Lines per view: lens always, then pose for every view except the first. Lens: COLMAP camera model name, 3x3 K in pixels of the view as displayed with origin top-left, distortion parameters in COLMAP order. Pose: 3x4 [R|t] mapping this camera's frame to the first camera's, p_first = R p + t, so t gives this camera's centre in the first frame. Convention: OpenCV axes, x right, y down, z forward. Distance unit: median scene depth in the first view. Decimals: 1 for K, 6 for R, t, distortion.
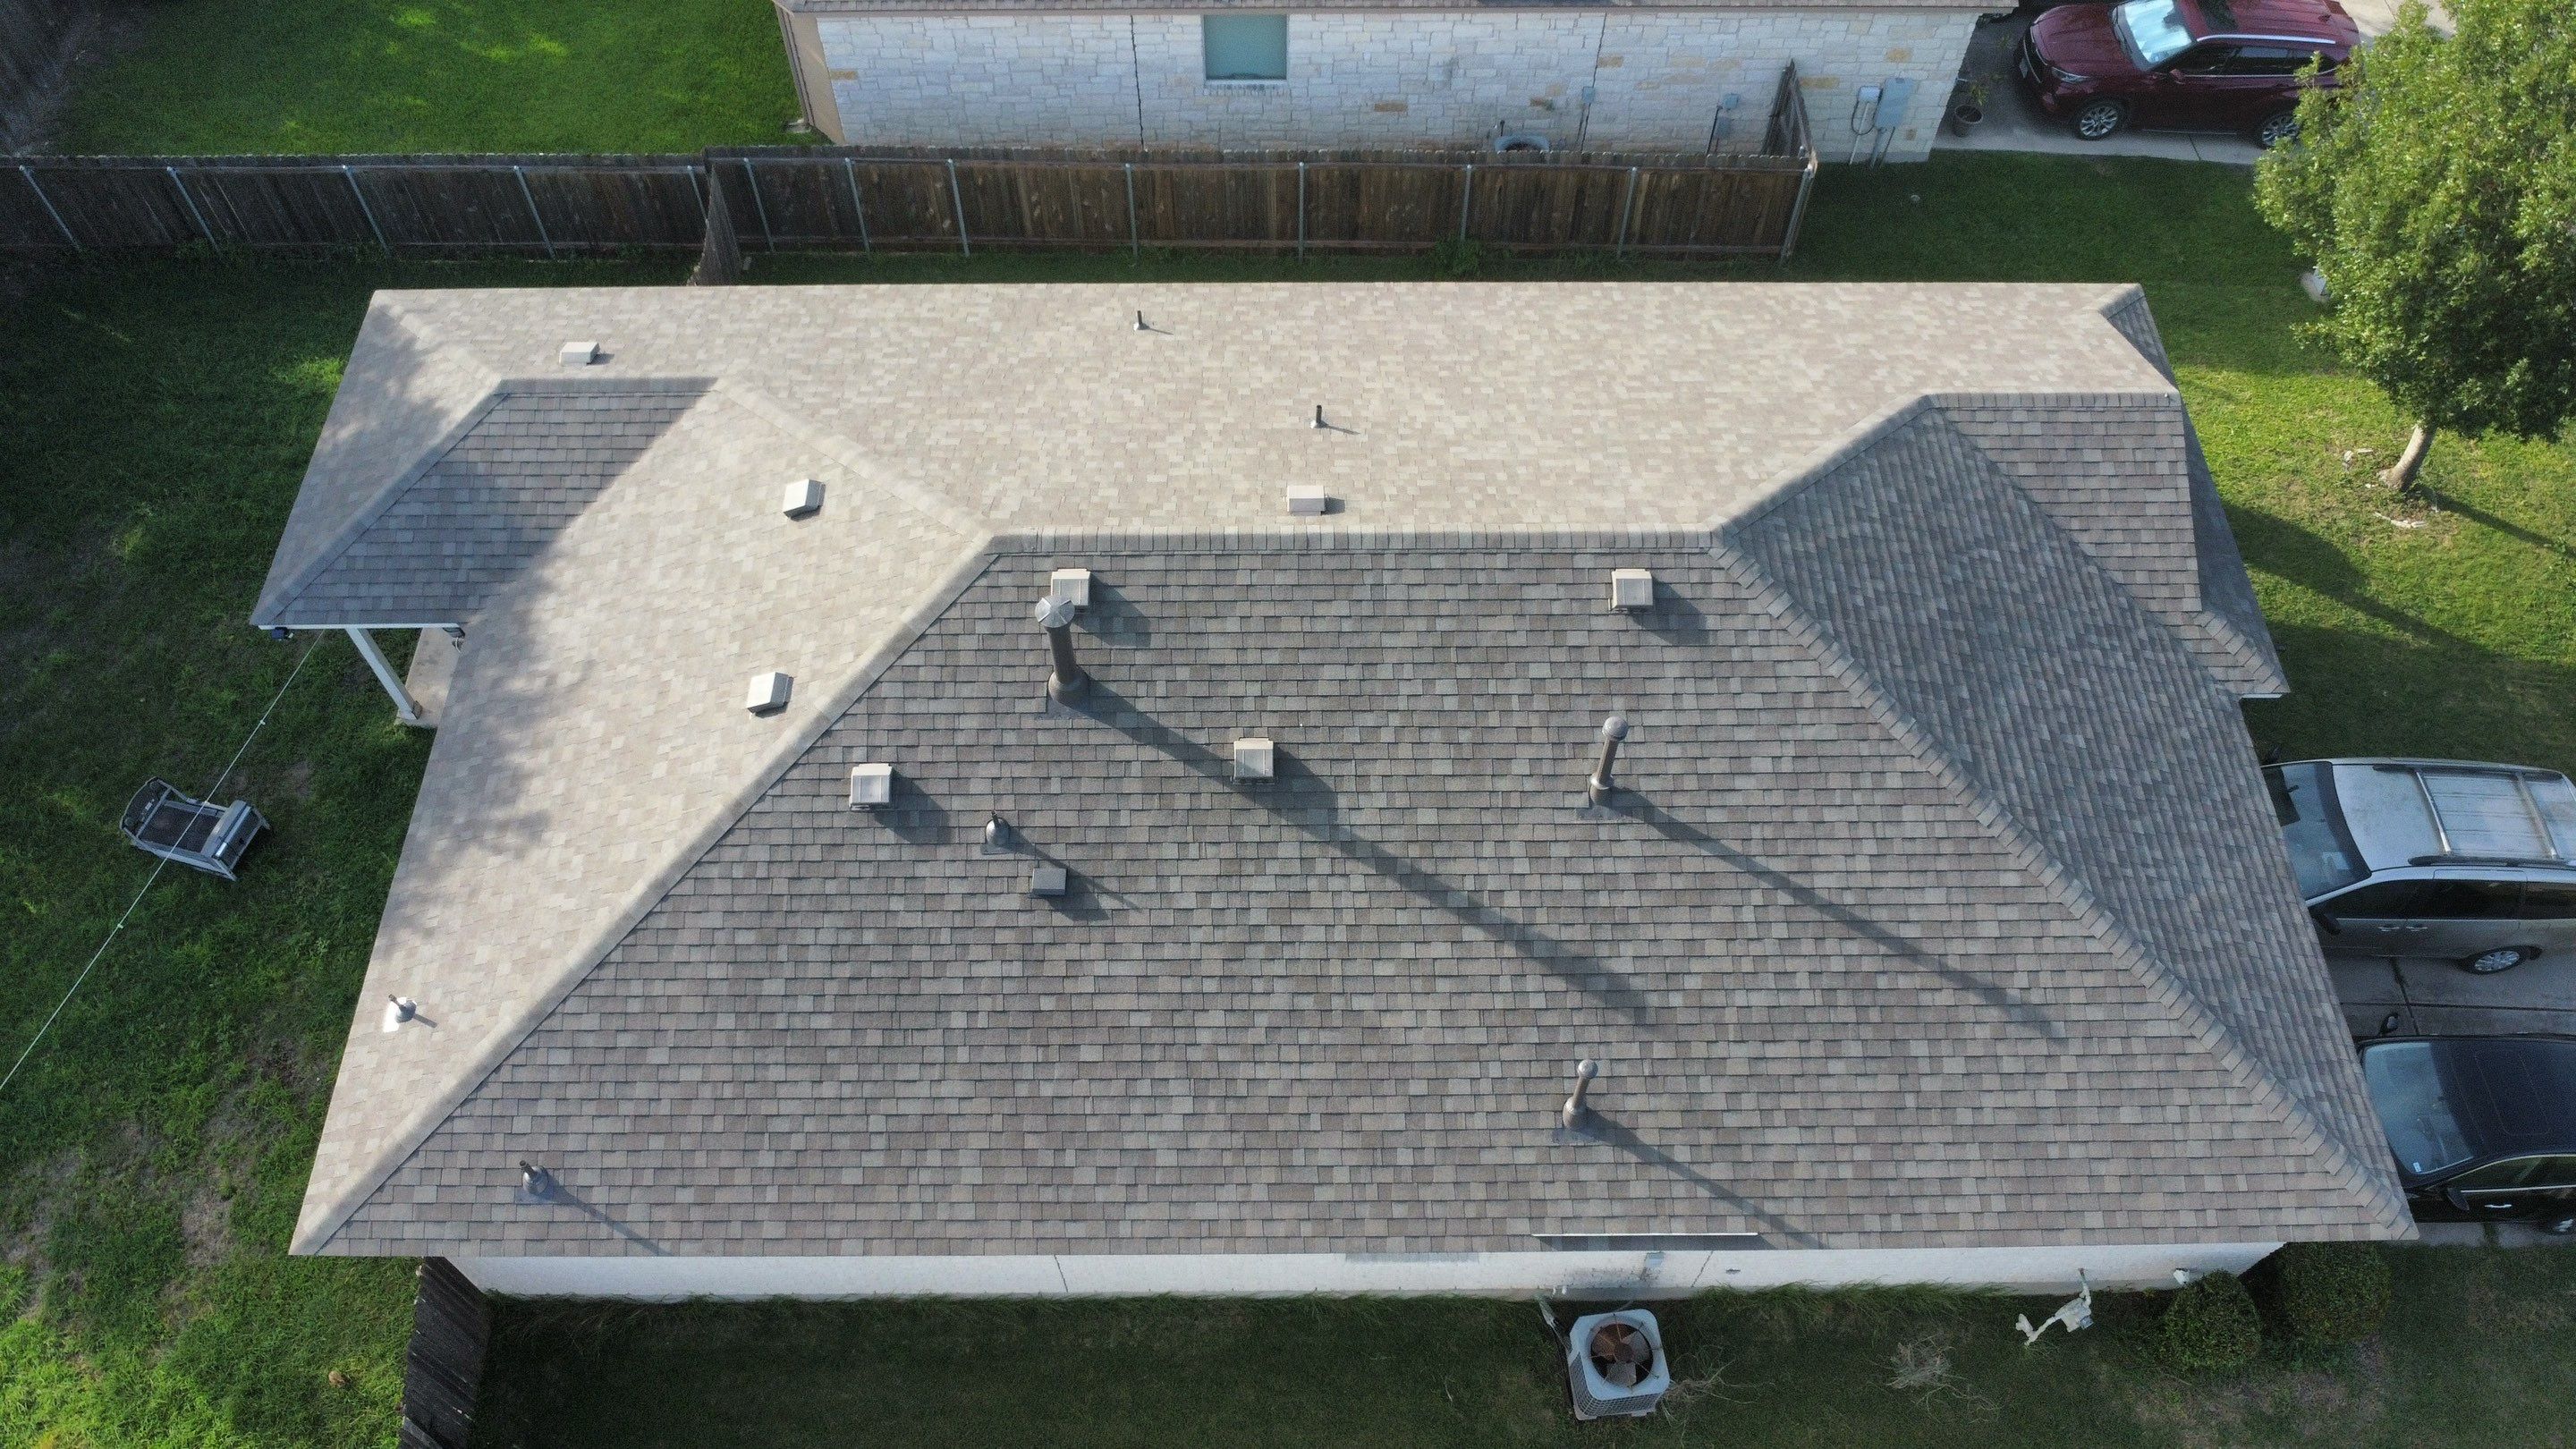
lens RADIAL K [[1873.2, 0, 1291.2], [0, 1873.2, 720.8], [0, 0, 1]] dist [-0.022671, -0.022340]
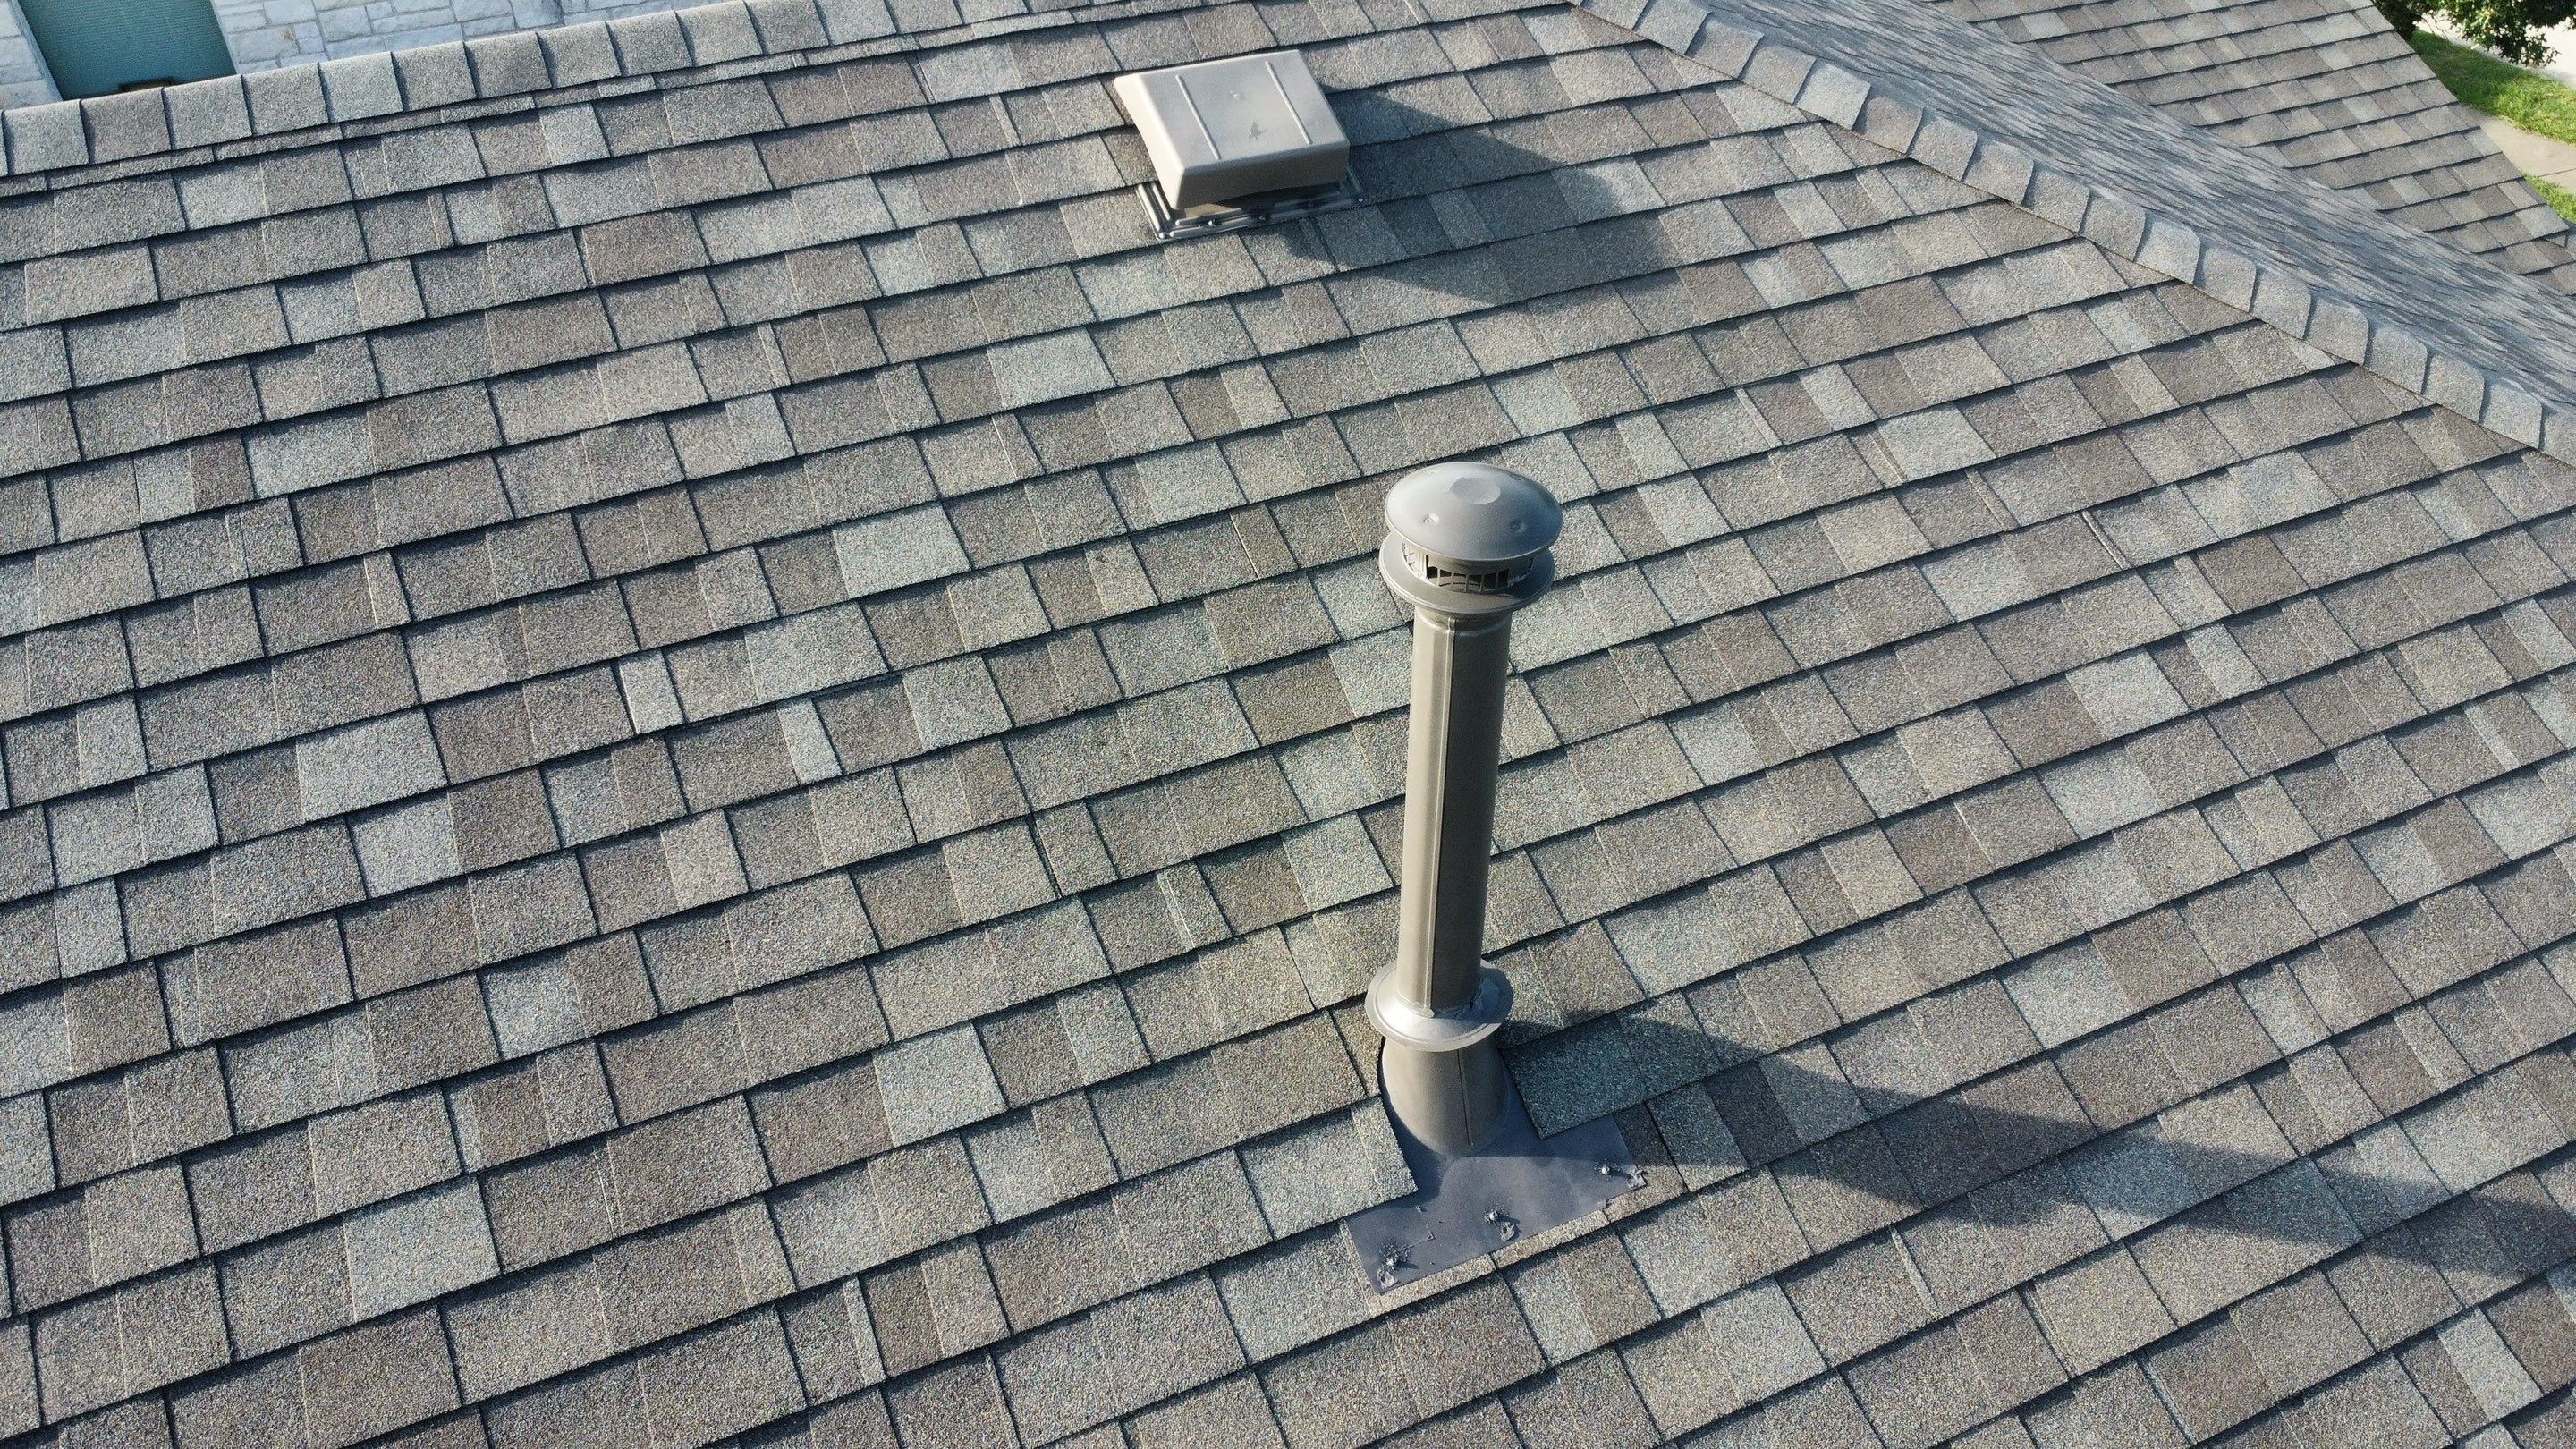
lens RADIAL K [[1873.2, 0, 1291.2], [0, 1873.2, 720.8], [0, 0, 1]] dist [-0.022671, -0.022340]
pose [[0.920709, -0.255117, 0.295313, 0.112373], [0.325976, 0.918806, -0.222565, 0.041715], [-0.214556, 0.301182, 0.929115, 0.845338]]
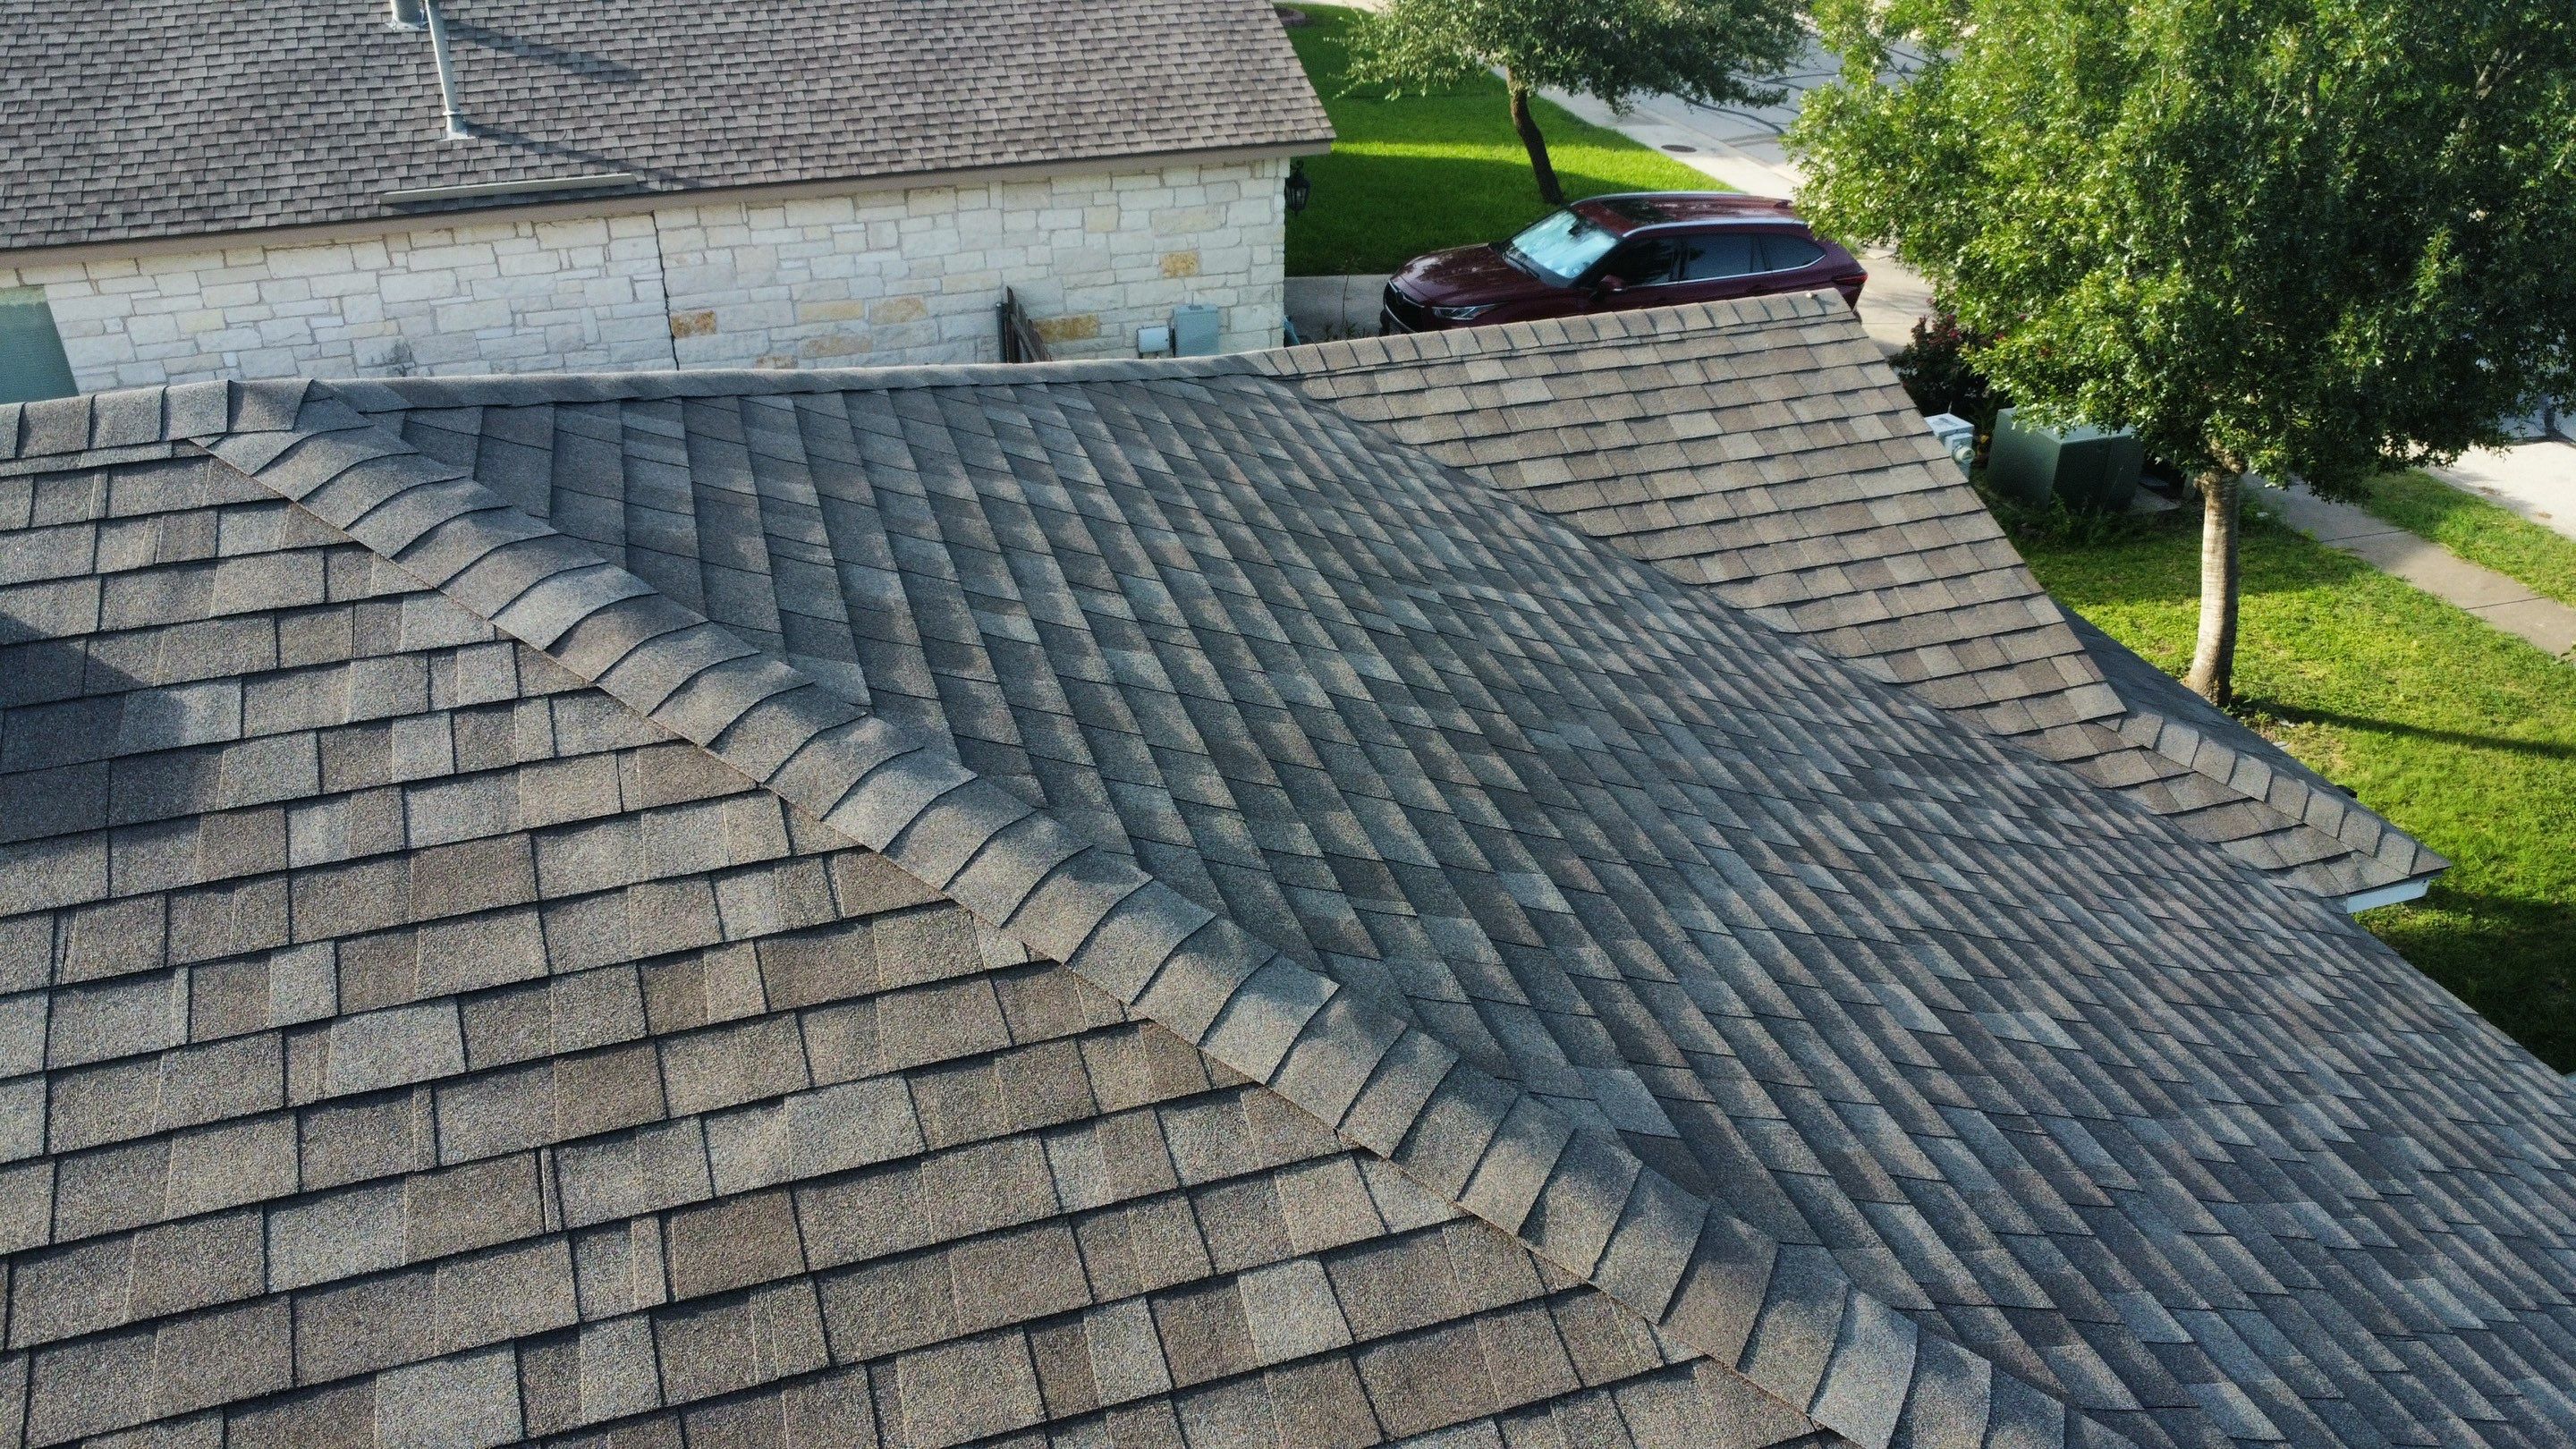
lens RADIAL K [[1873.2, 0, 1291.2], [0, 1873.2, 720.8], [0, 0, 1]] dist [-0.022671, -0.022340]
pose [[0.954790, -0.152819, 0.254995, 0.290961], [0.249635, 0.877921, -0.408579, 0.054228], [-0.161427, 0.453763, 0.876379, 0.837785]]
